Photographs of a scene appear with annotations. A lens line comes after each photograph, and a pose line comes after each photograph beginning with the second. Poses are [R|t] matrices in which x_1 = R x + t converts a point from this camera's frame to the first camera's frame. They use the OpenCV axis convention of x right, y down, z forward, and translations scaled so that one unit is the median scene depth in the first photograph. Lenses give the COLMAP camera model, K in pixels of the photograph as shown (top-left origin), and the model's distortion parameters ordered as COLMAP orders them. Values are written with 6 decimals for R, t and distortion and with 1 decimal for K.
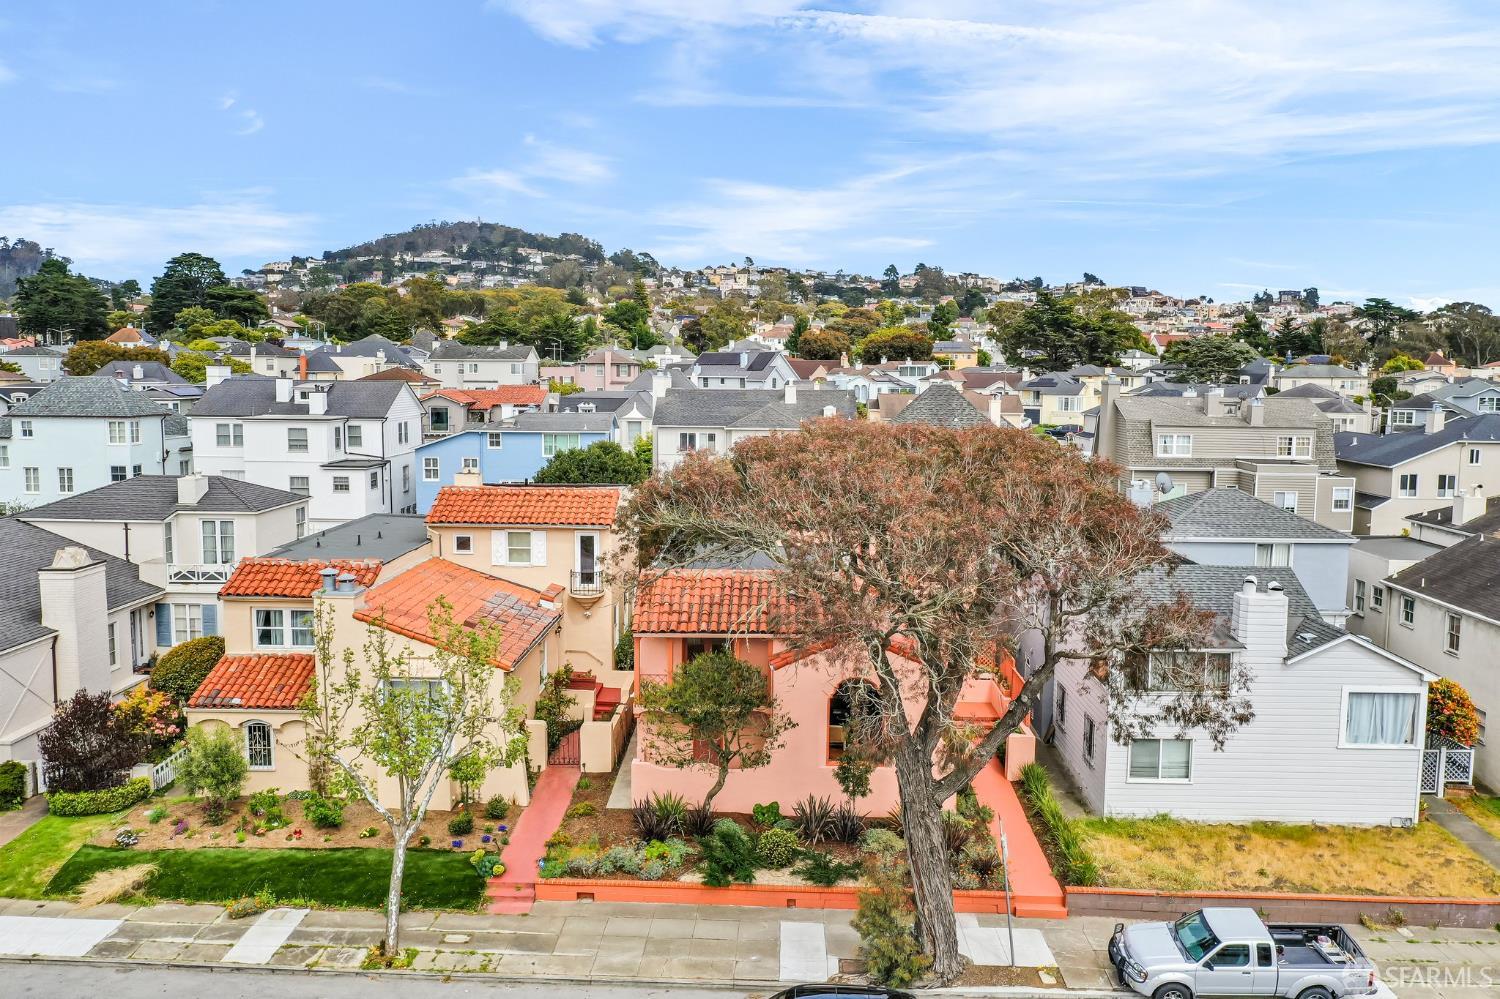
lens RADIAL K [[1178.4, 0, 753.6], [0, 1178.4, 496.7], [0, 0, 1]] dist [-0.008780, 0.002339]
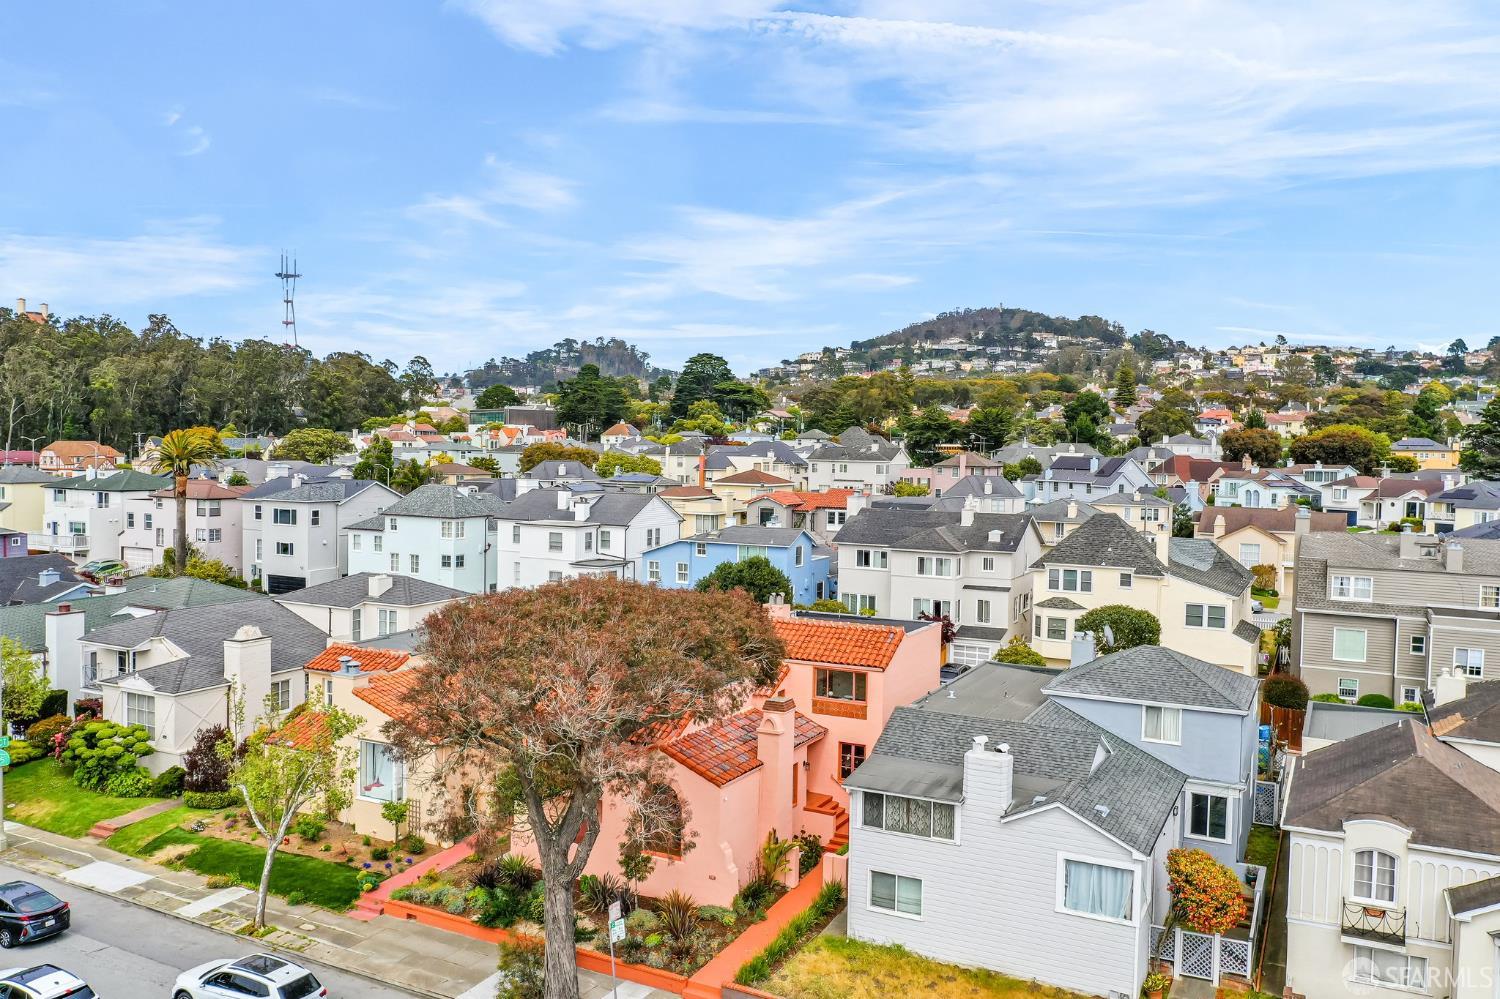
lens RADIAL K [[1178.4, 0, 753.6], [0, 1178.4, 496.7], [0, 0, 1]] dist [-0.008780, 0.002339]
pose [[0.904371, 0.026740, -0.425908, 0.323457], [-0.055655, 0.996901, -0.055590, -0.037599], [0.423102, 0.073978, 0.903057, -0.039082]]
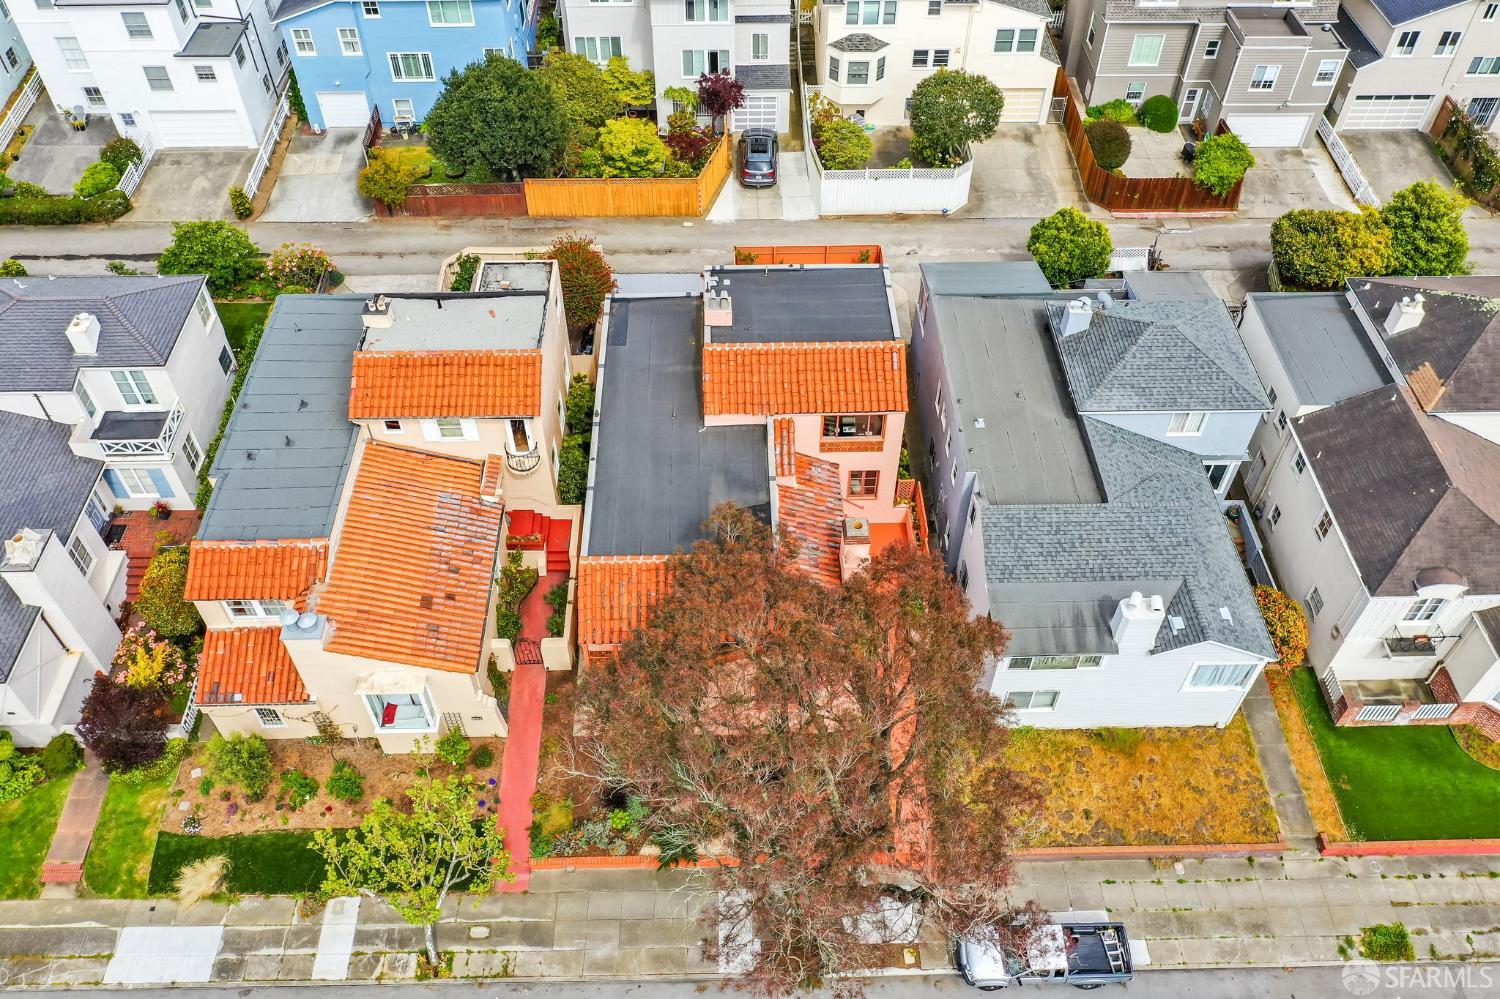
lens RADIAL K [[1178.4, 0, 753.6], [0, 1178.4, 496.7], [0, 0, 1]] dist [-0.008780, 0.002339]
pose [[0.998755, -0.039378, 0.030627, 0.015795], [0.008861, 0.744210, 0.667887, -0.347999], [-0.049093, -0.666784, 0.743632, 0.121512]]
